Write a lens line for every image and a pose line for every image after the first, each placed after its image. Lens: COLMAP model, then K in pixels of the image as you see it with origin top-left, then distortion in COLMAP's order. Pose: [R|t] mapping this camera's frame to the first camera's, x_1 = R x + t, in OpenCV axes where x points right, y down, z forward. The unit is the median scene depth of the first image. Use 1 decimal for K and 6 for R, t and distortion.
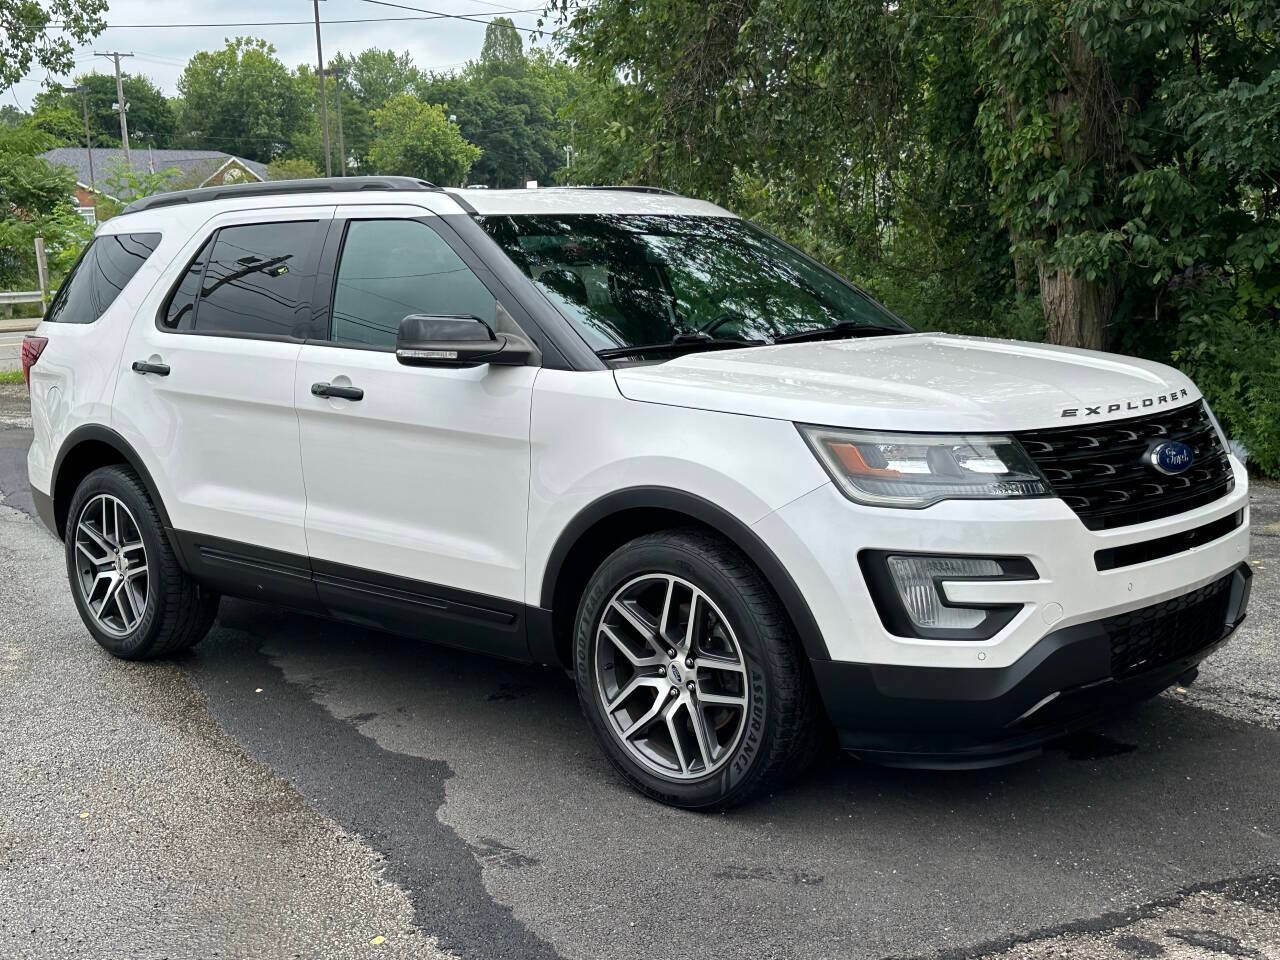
lens RADIAL K [[1608.6, 0, 640.0], [0, 1608.6, 480.0], [0, 0, 1]] dist [0.232499, -0.580360]
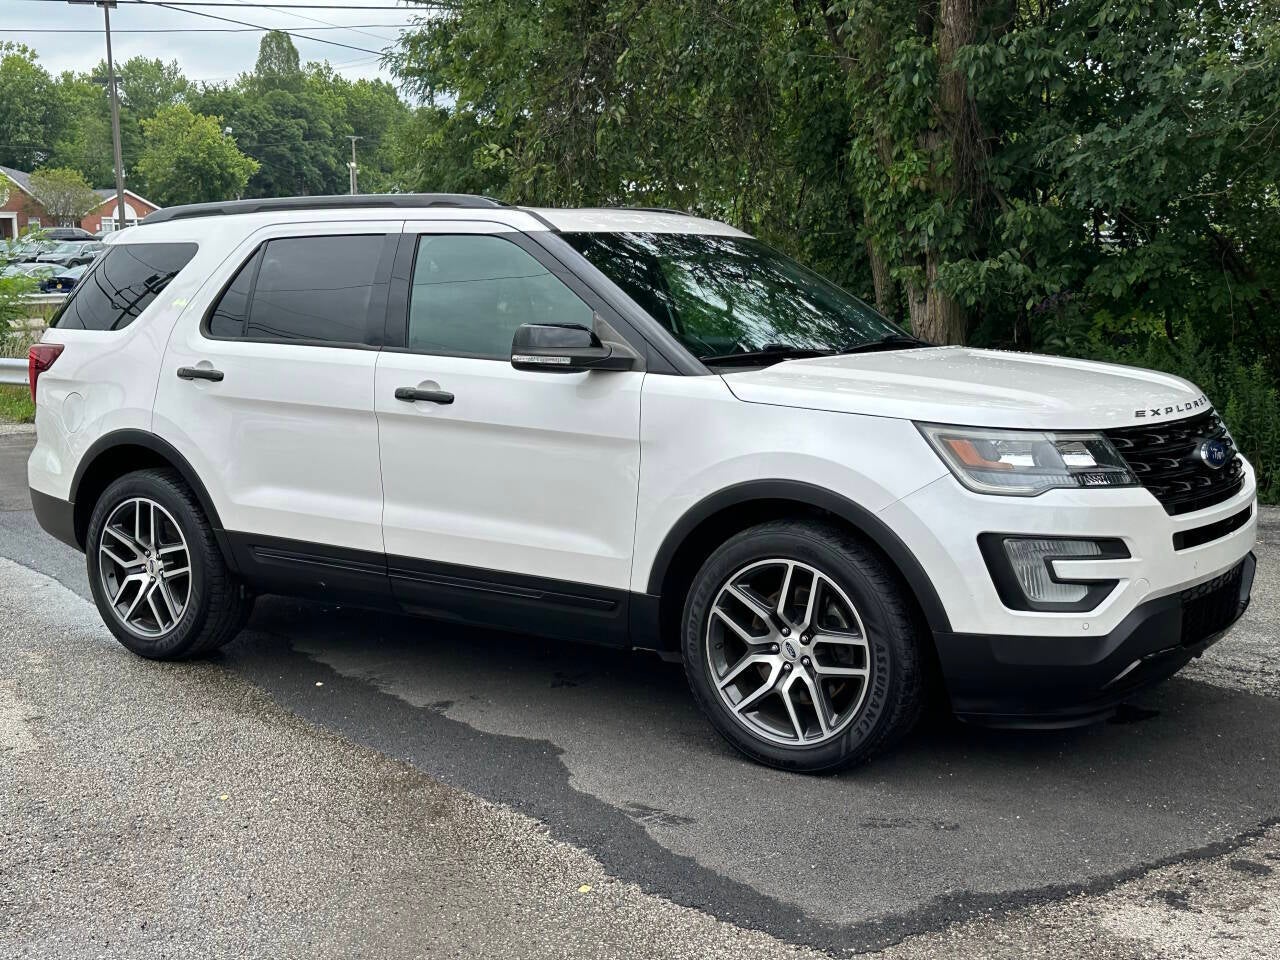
lens RADIAL K [[1613.9, 0, 651.1], [0, 1613.9, 470.6], [0, 0, 1]] dist [0.236473, -0.624270]
pose [[0.988920, -0.001201, 0.148442, -0.213954], [0.004113, 0.999805, -0.019314, 0.016804], [-0.148390, 0.019710, 0.988732, -0.073889]]
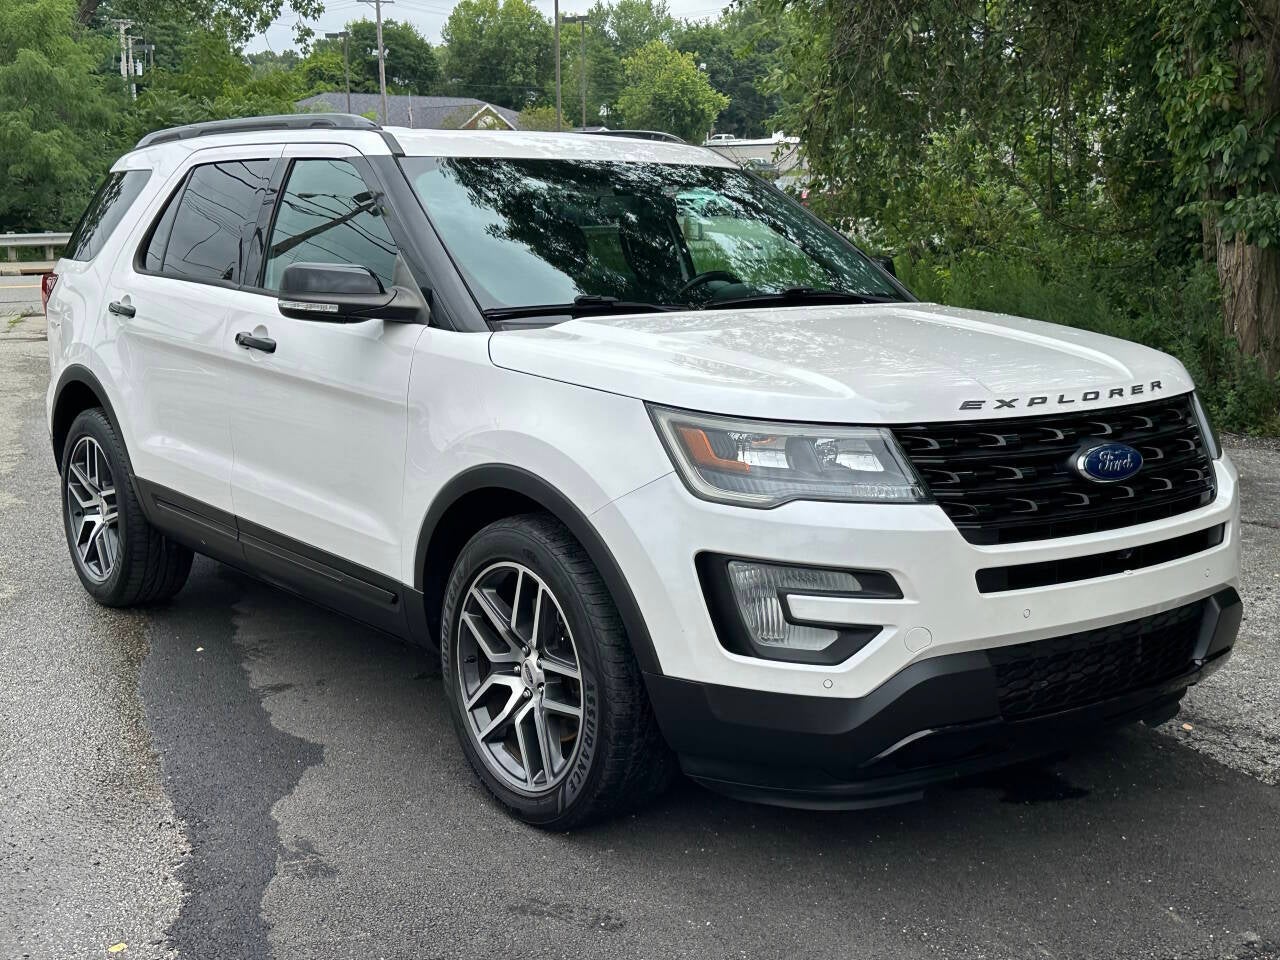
lens RADIAL K [[1598.1, 0, 619.8], [0, 1598.1, 480.0], [0, 0, 1]] dist [0.242728, -0.600469]
pose [[0.985180, 0.054443, -0.162655, 0.192473], [-0.049473, 0.998181, 0.034454, -0.019102], [0.164234, -0.025896, 0.986081, 0.118122]]
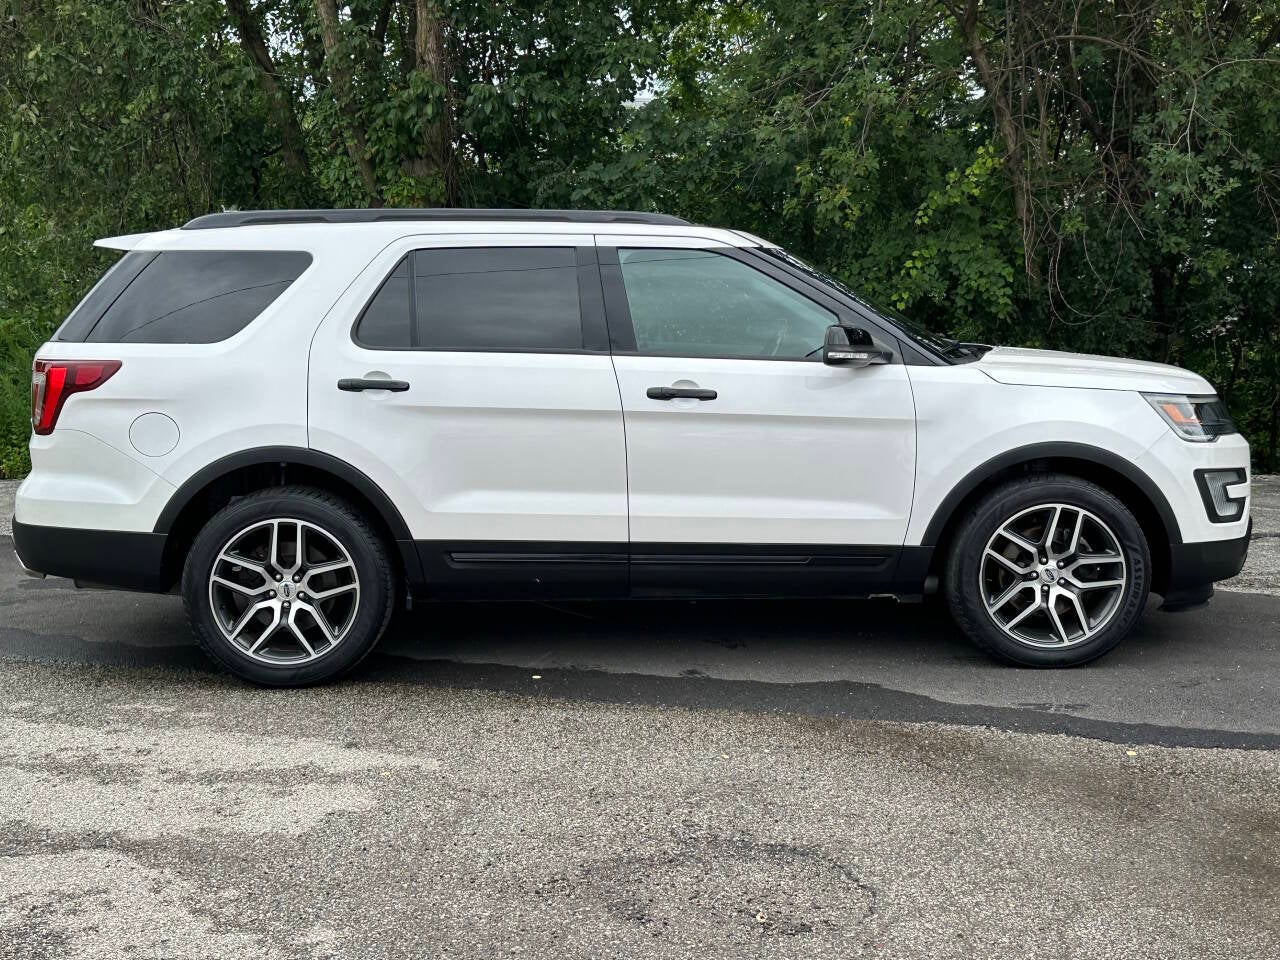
lens RADIAL K [[1631.3, 0, 625.8], [0, 1631.3, 475.8], [0, 0, 1]] dist [0.235419, -0.608470]
pose [[0.688281, -0.058701, 0.723065, -1.162063], [0.085492, 0.996339, -0.000493, 0.001980], [-0.720389, 0.062155, 0.690780, 0.235308]]
